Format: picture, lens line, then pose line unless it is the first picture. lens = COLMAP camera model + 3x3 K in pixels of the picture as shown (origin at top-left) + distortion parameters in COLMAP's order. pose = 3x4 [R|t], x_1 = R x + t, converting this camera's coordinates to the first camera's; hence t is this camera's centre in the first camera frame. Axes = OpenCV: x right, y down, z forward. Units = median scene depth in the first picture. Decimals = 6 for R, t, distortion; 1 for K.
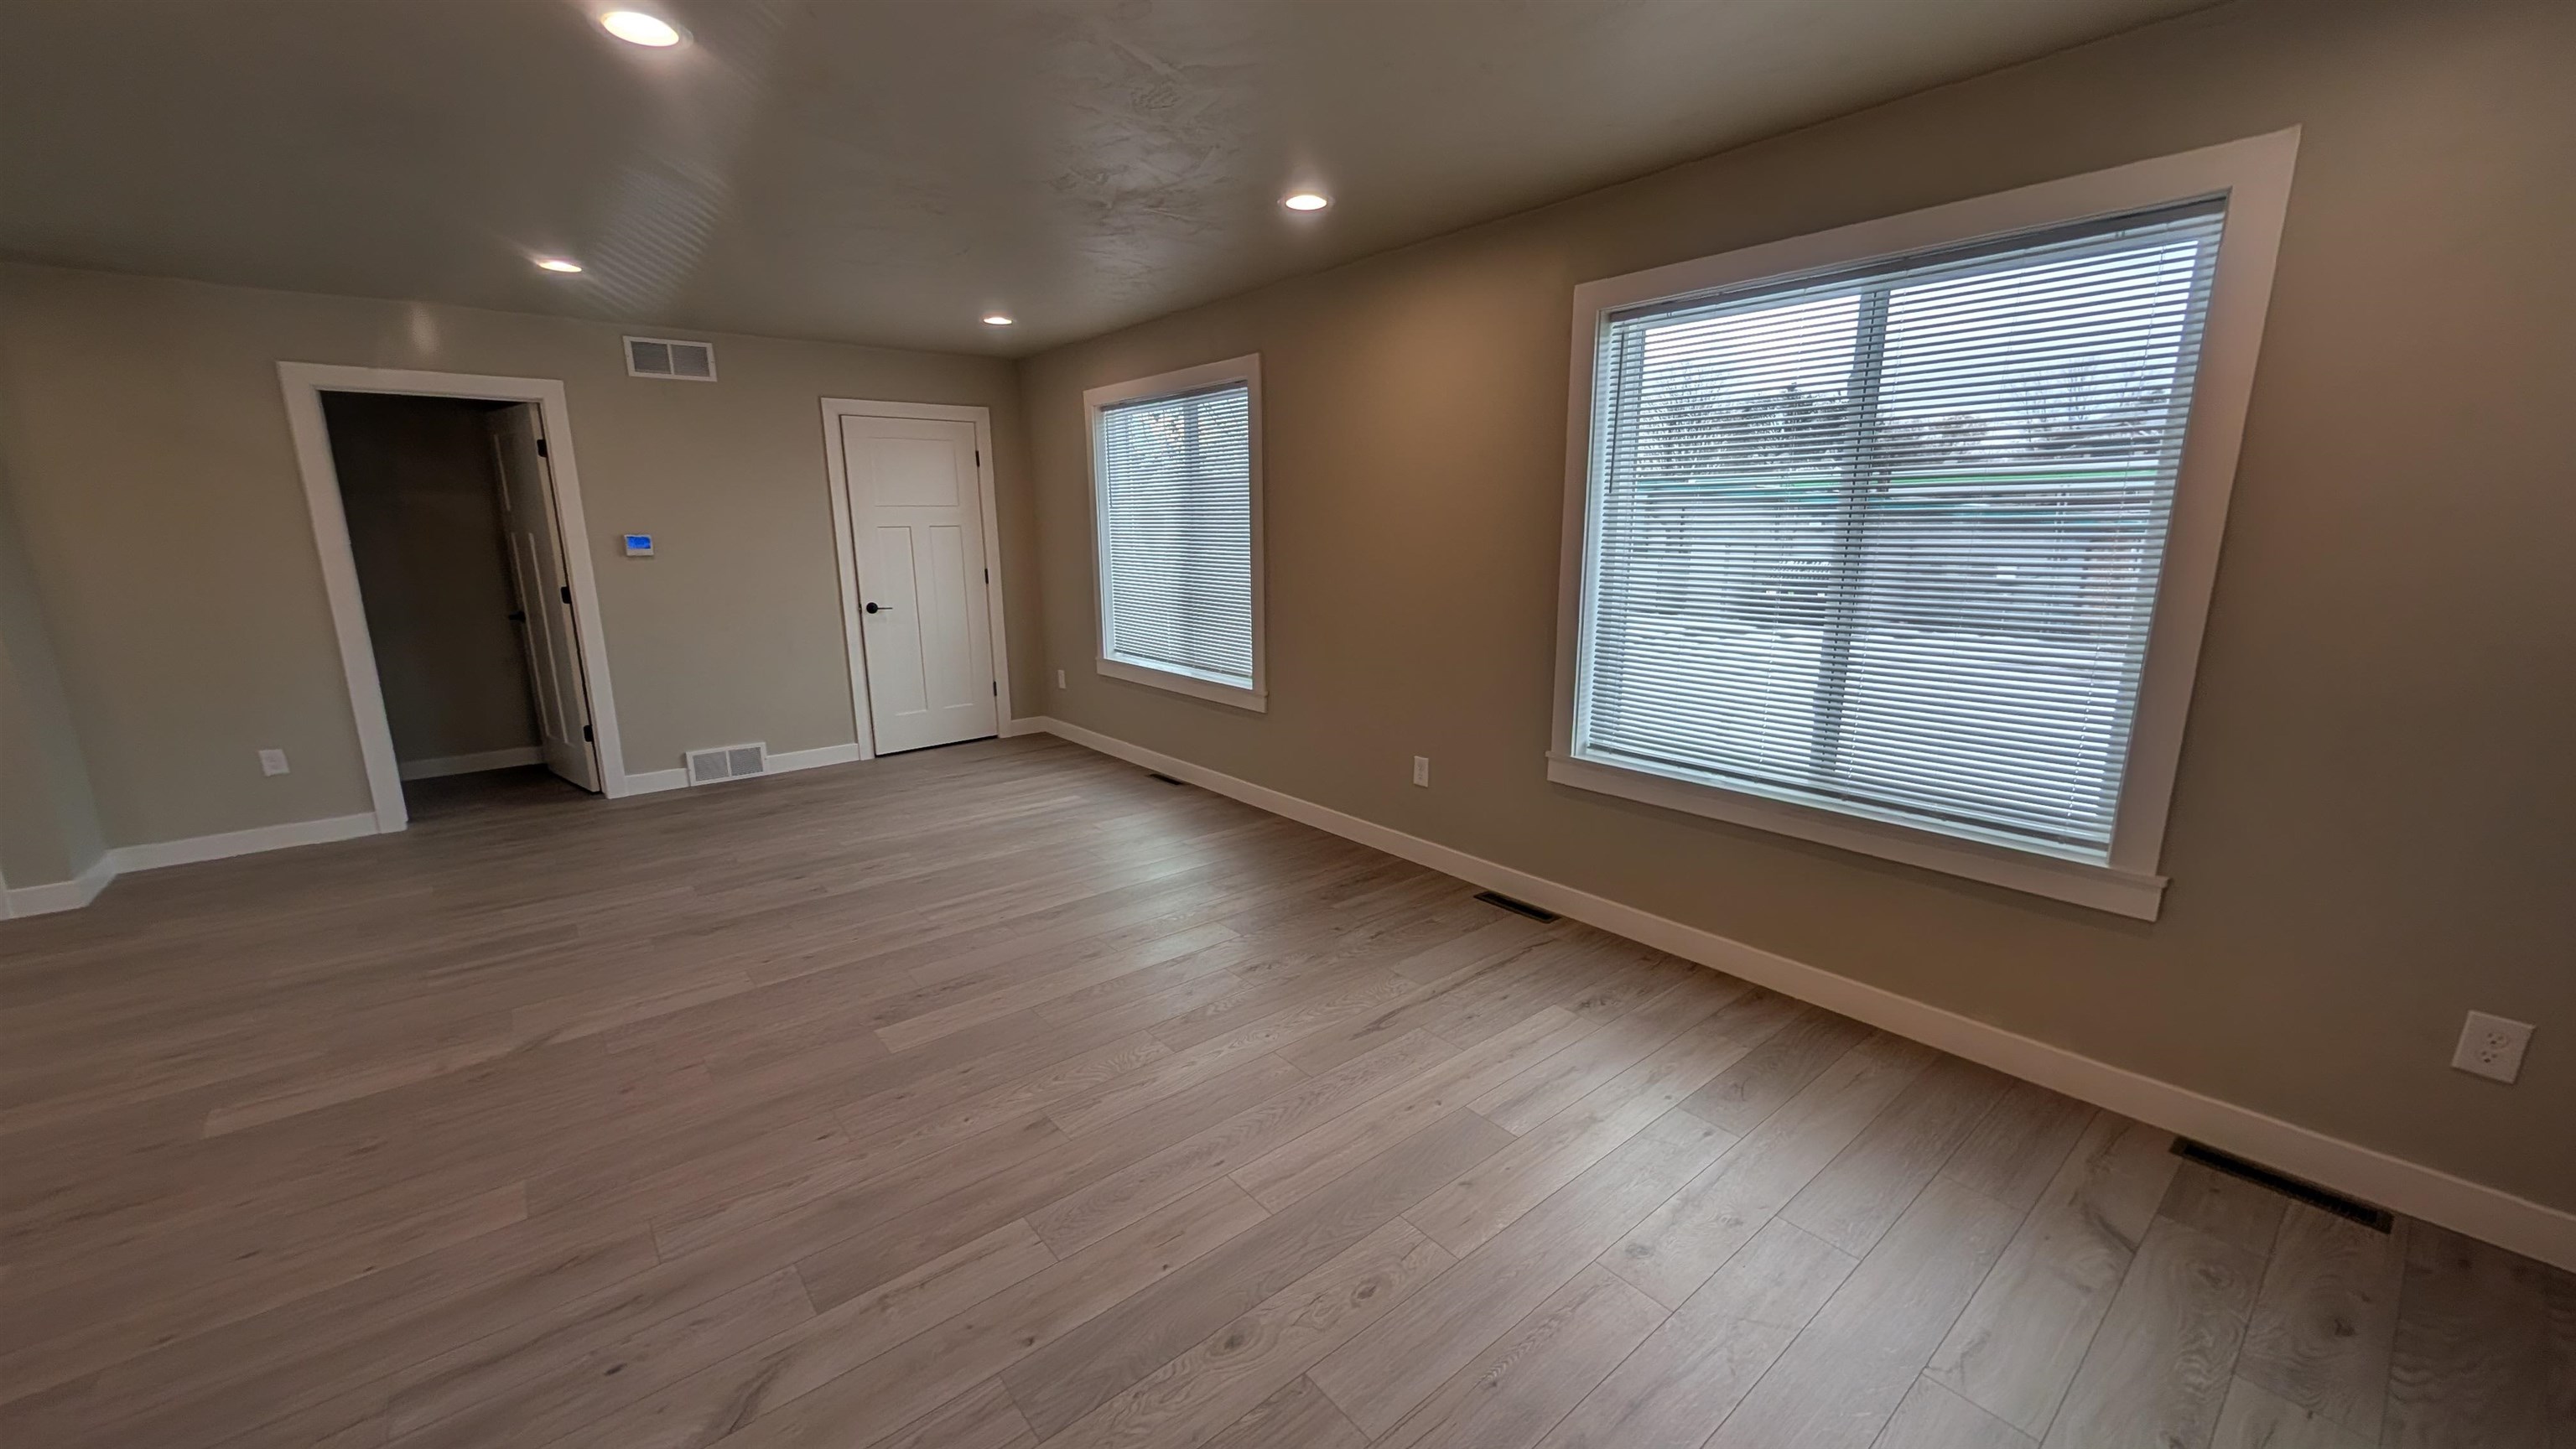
lens RADIAL K [[972.8, 0, 1289.4], [0, 972.8, 731.8], [0, 0, 1]] dist [-0.000343, 0.000824]
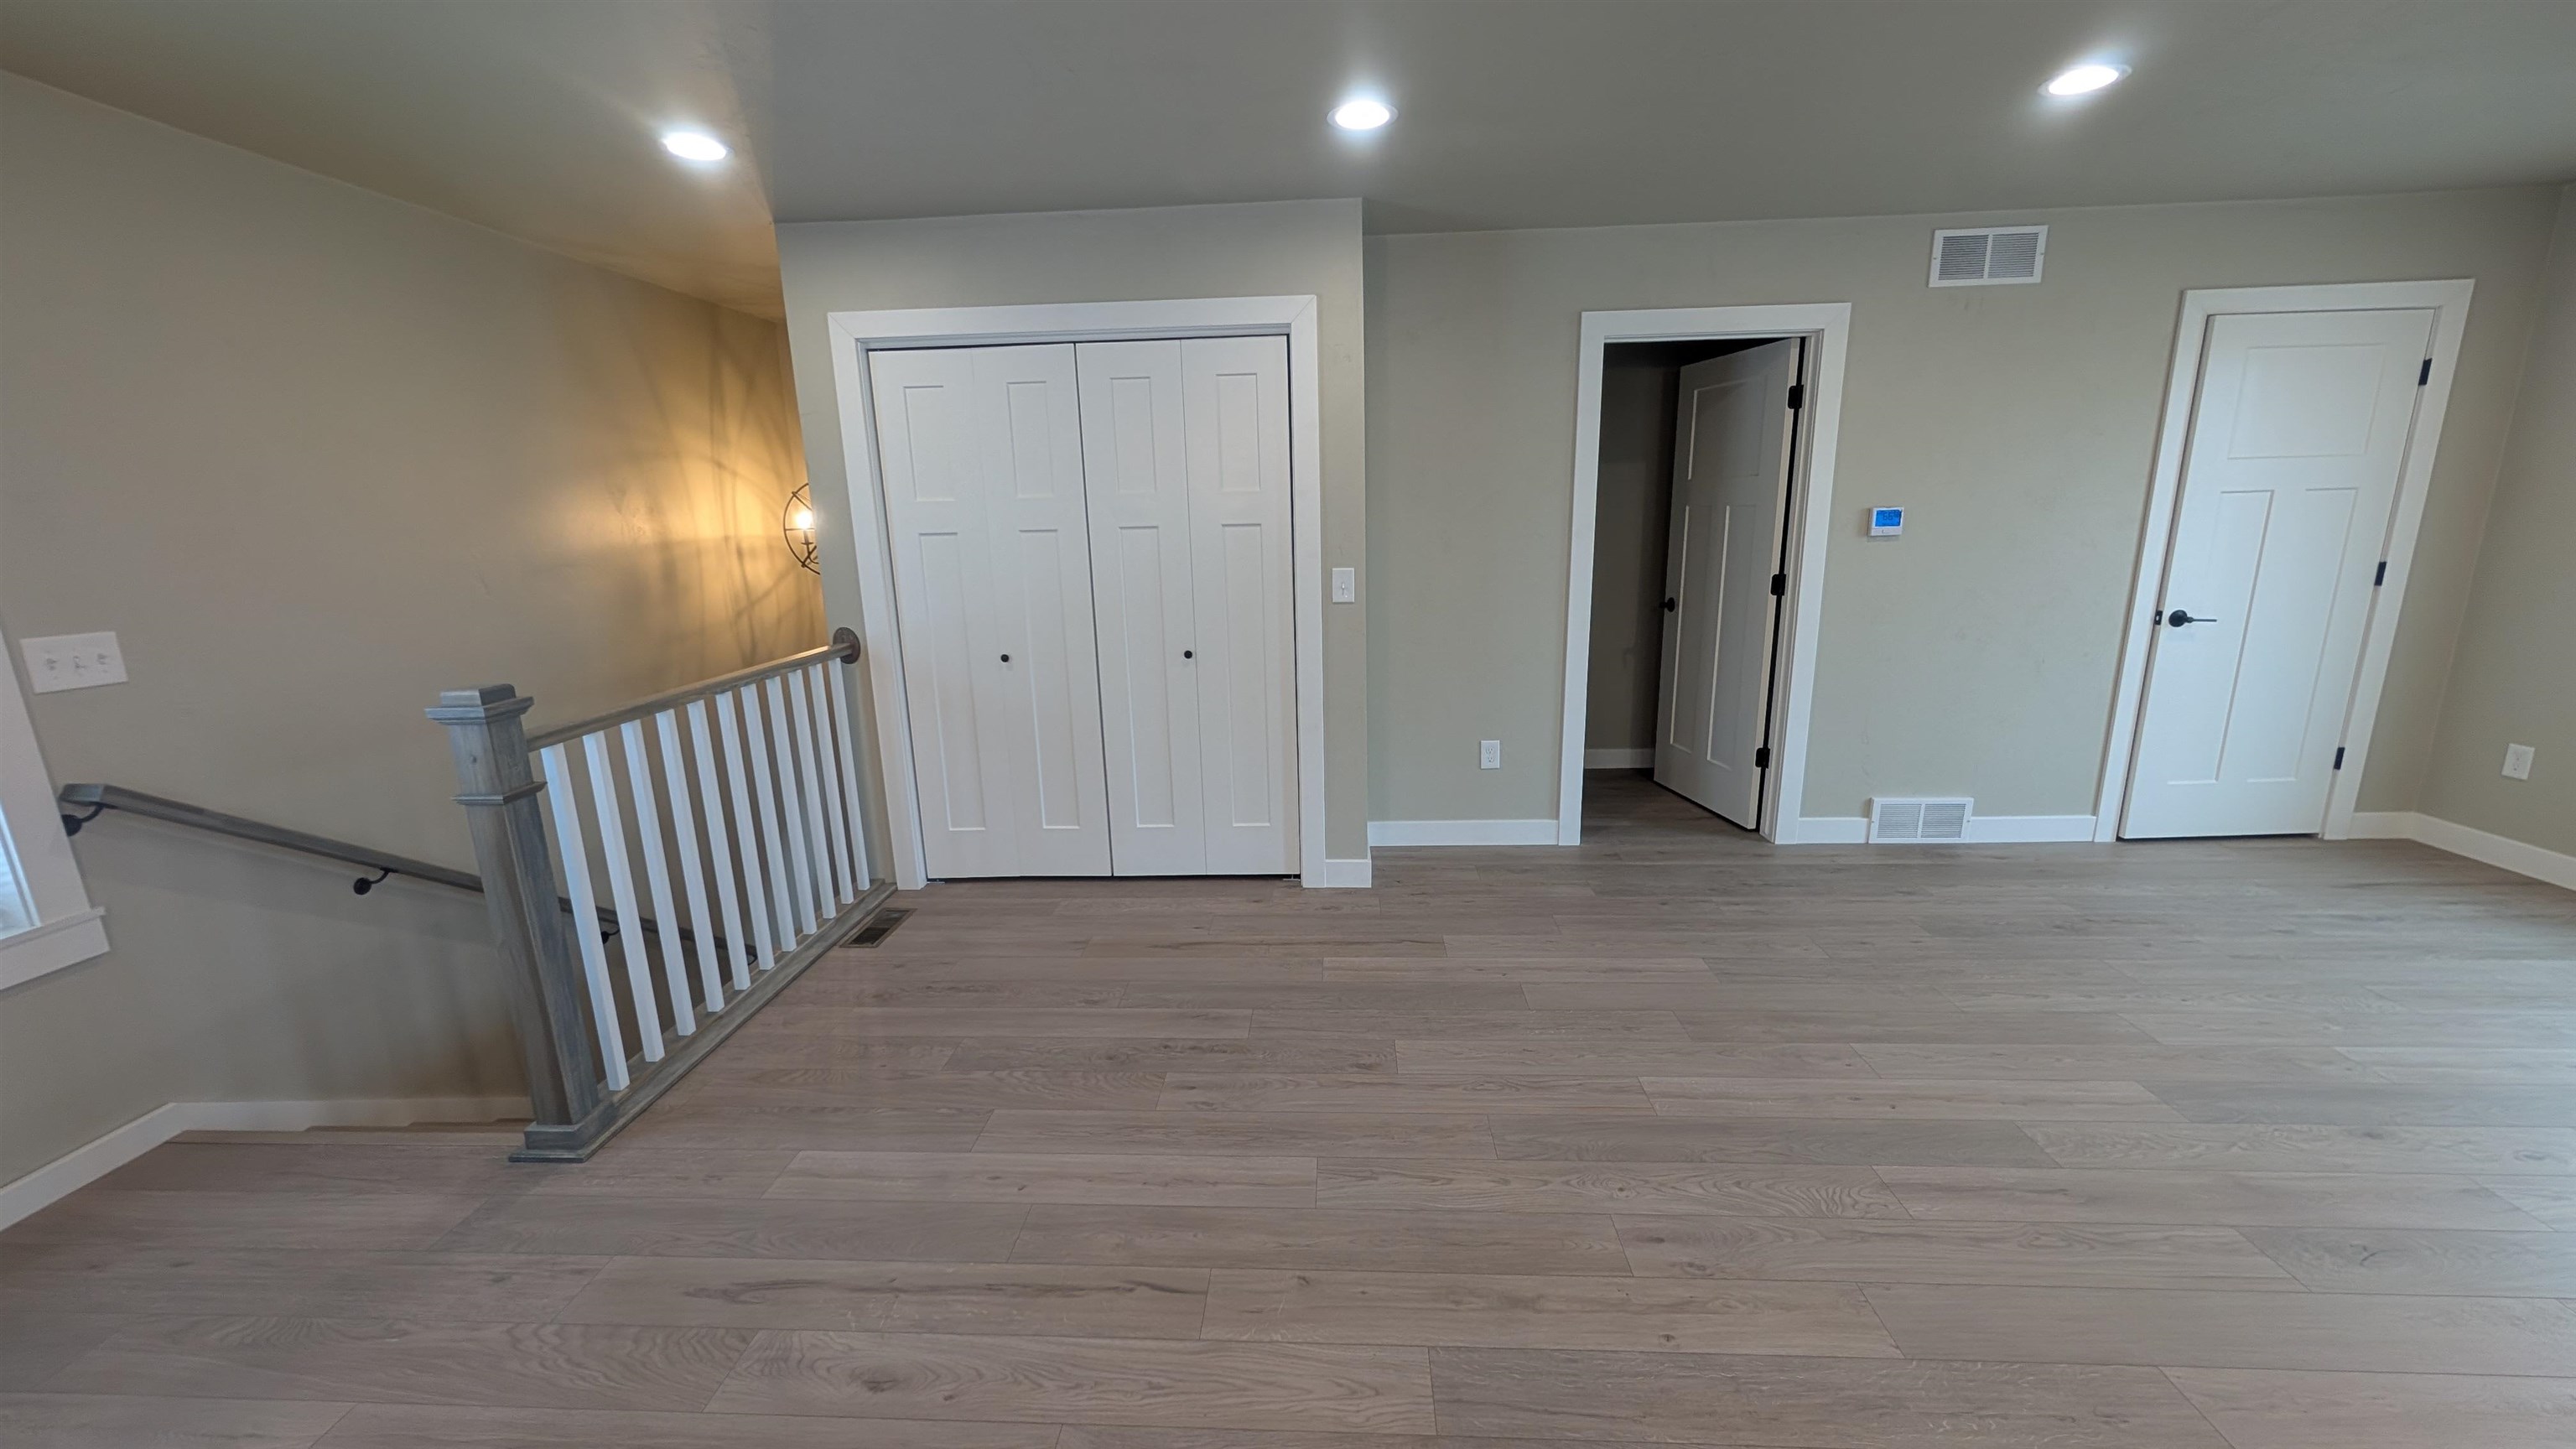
lens RADIAL K [[972.8, 0, 1291.3], [0, 972.8, 734.7], [0, 0, 1]] dist [-0.000343, 0.000824]
pose [[0.737901, 0.143374, -0.659504, -0.552163], [-0.125569, 0.989278, 0.074570, -0.032149], [0.663125, 0.027788, 0.747993, 0.163573]]
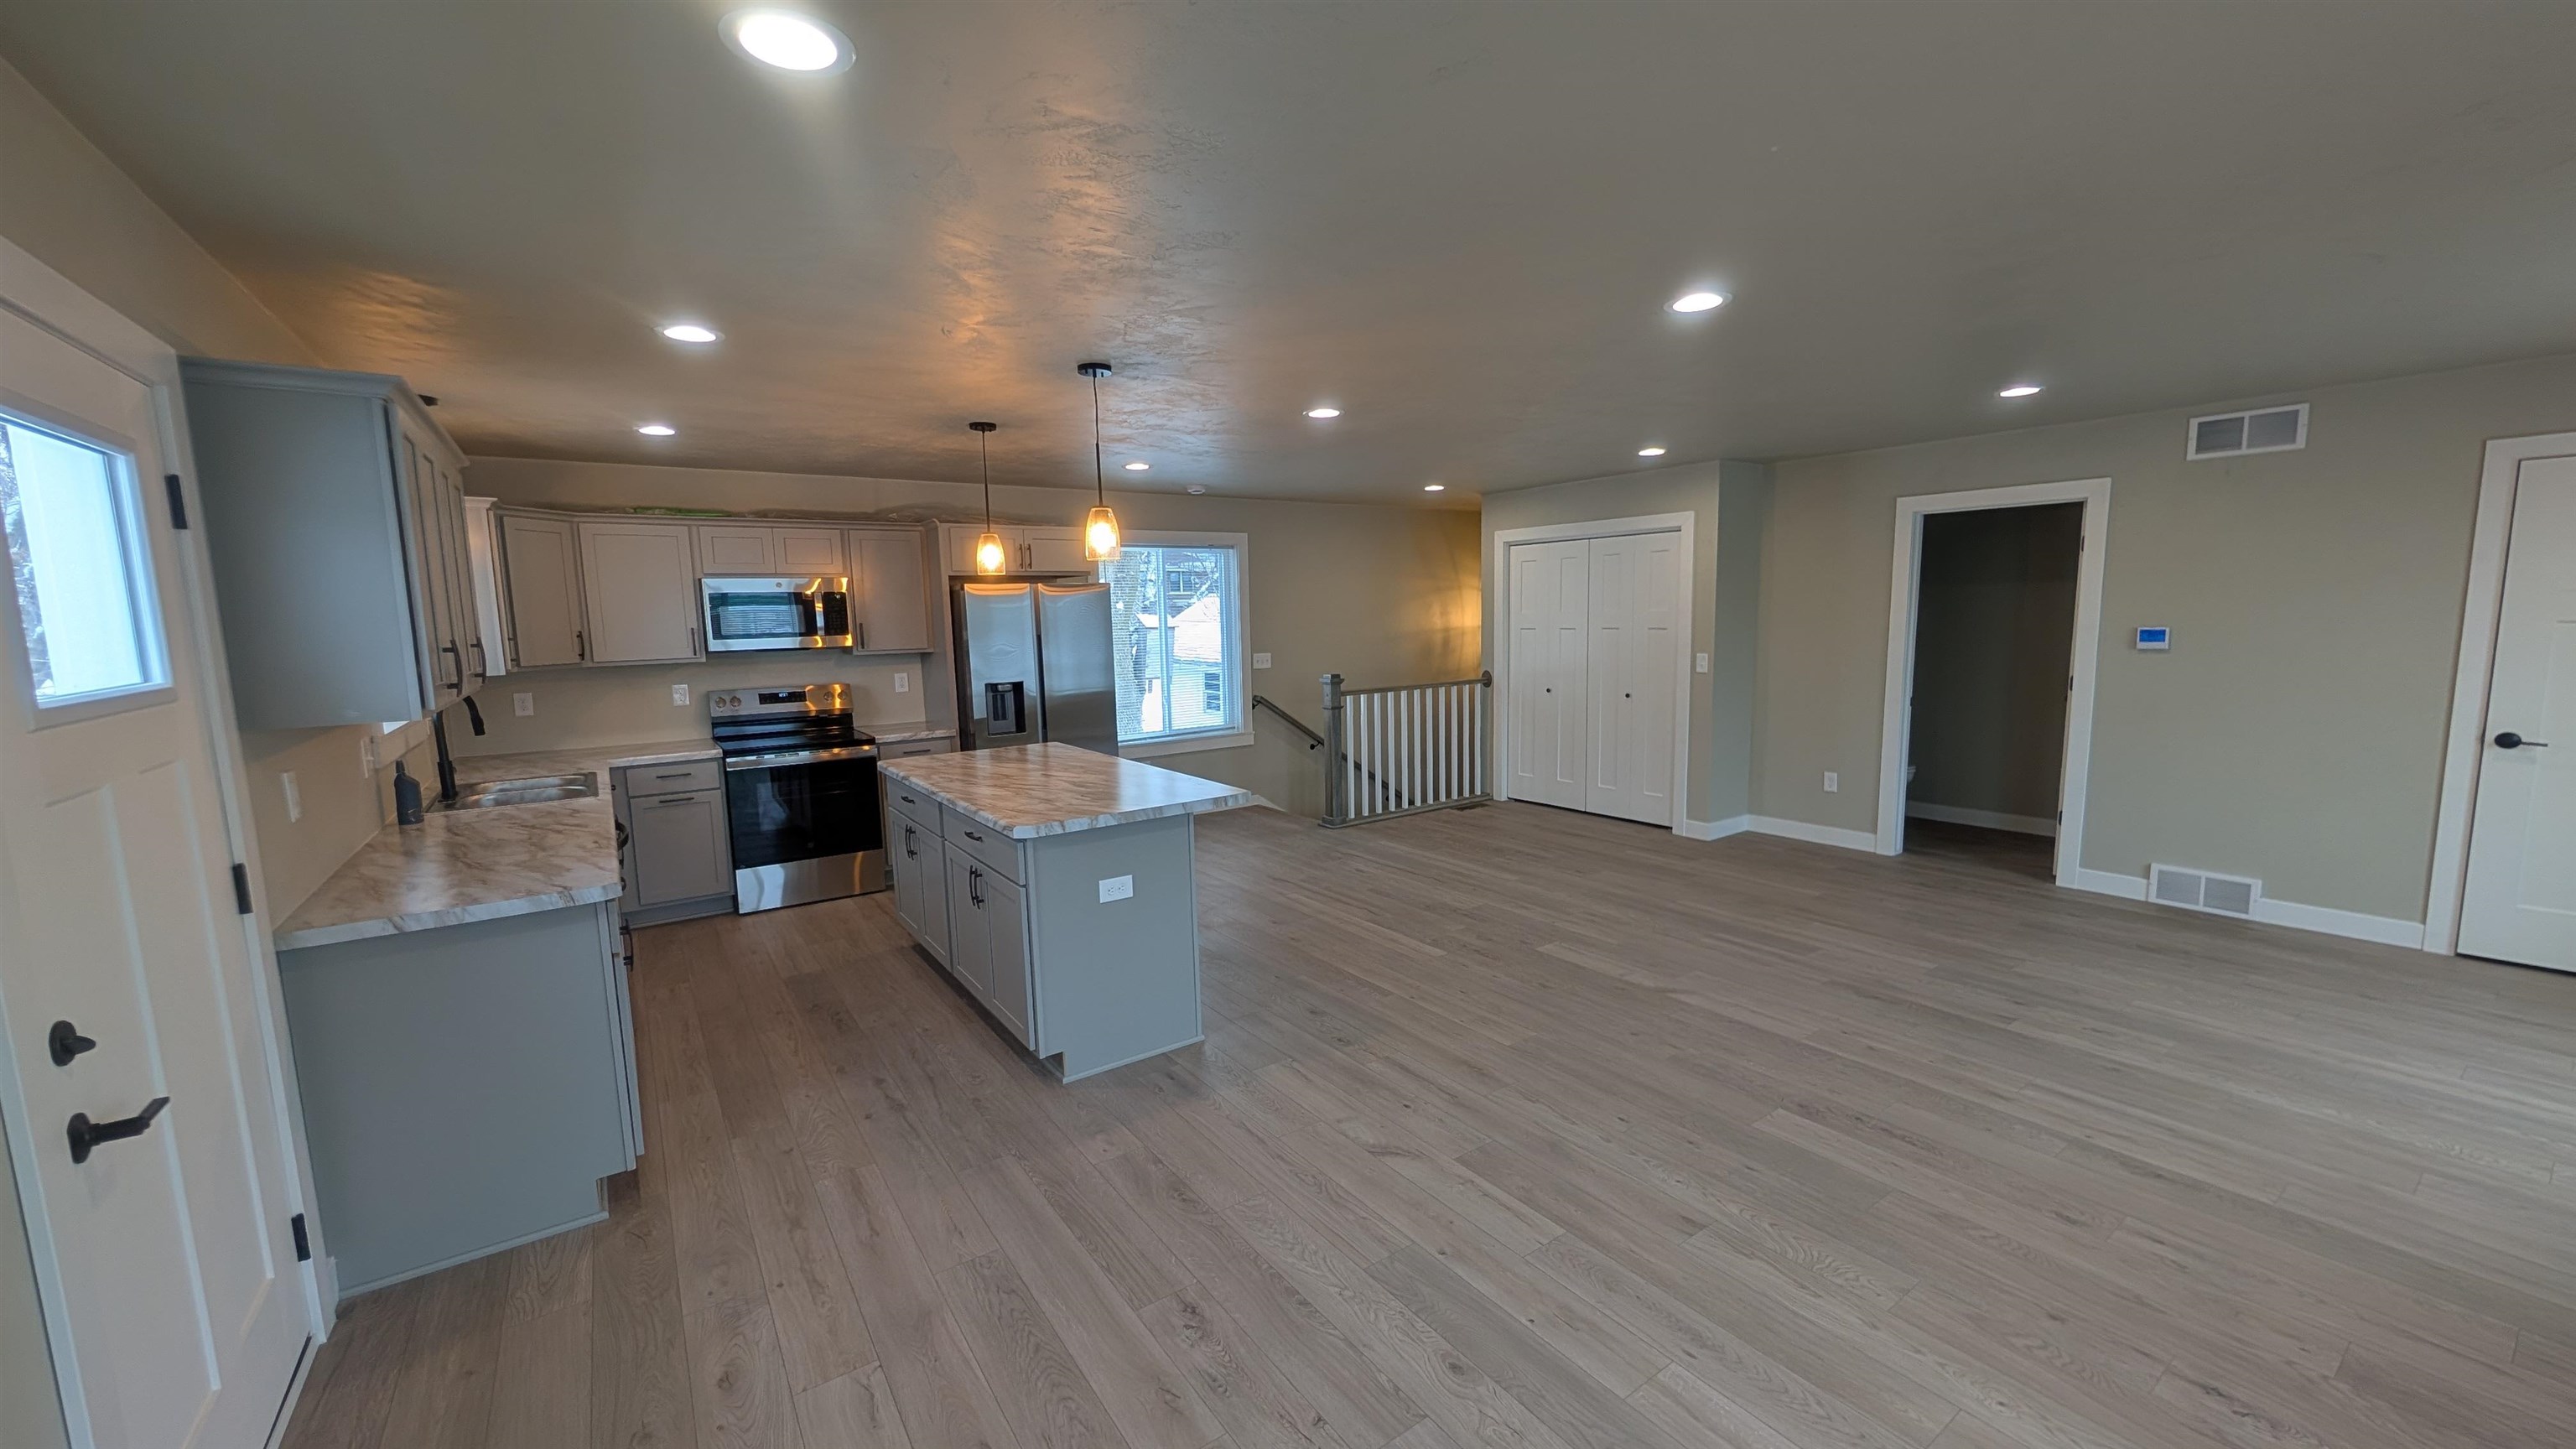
lens RADIAL K [[972.8, 0, 1282.3], [0, 972.8, 733.6], [0, 0, 1]] dist [-0.000343, 0.000824]
pose [[-0.076820, 0.136716, -0.987627, 0.384257], [-0.189204, 0.970557, 0.149070, -0.093578], [0.978928, 0.198315, -0.048691, 0.268397]]
